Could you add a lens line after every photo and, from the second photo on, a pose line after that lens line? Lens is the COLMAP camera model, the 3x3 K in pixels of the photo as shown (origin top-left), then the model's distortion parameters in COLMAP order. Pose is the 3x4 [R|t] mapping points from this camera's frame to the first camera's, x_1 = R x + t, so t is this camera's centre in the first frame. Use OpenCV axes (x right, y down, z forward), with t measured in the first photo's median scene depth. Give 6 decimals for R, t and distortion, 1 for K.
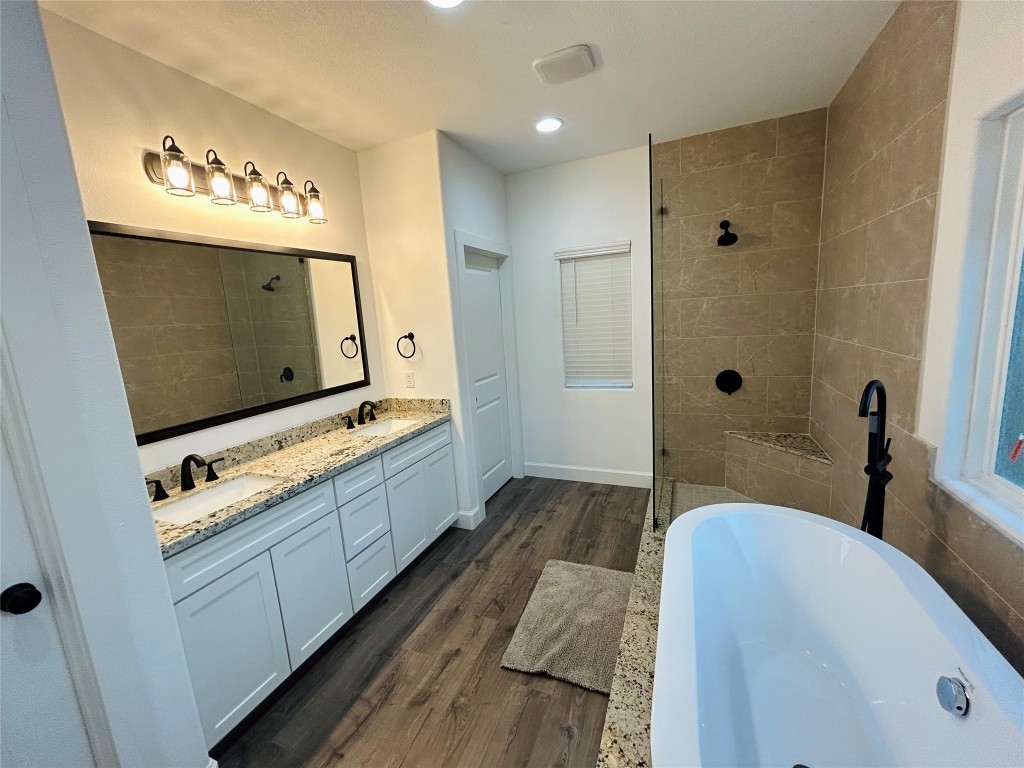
lens RADIAL K [[416.0, 0, 507.3], [0, 416.0, 384.1], [0, 0, 1]] dist [-0.002616, 0.001493]
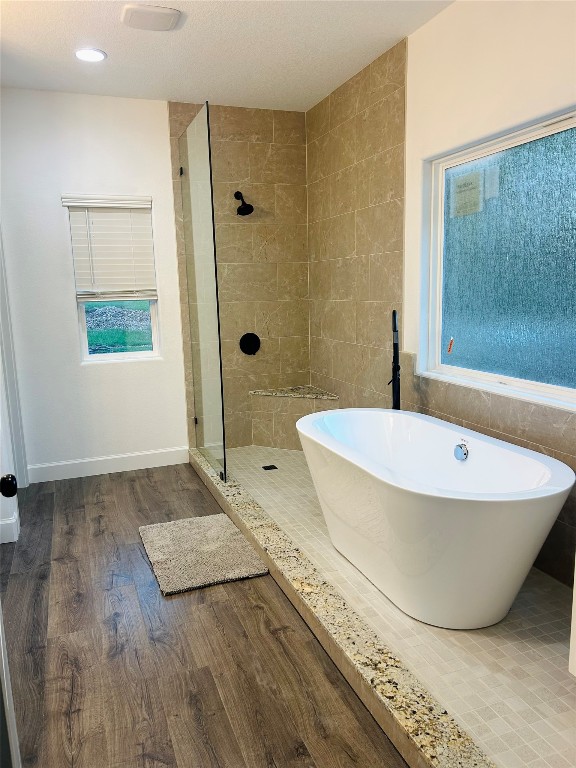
lens RADIAL K [[585.9, 0, 291.0], [0, 585.9, 387.4], [0, 0, 1]] dist [0.039425, -0.033542]
pose [[0.718888, -0.073685, 0.691210, -0.501206], [0.094372, 0.995505, 0.007973, 0.118404], [-0.688691, 0.059499, 0.722610, -0.172991]]
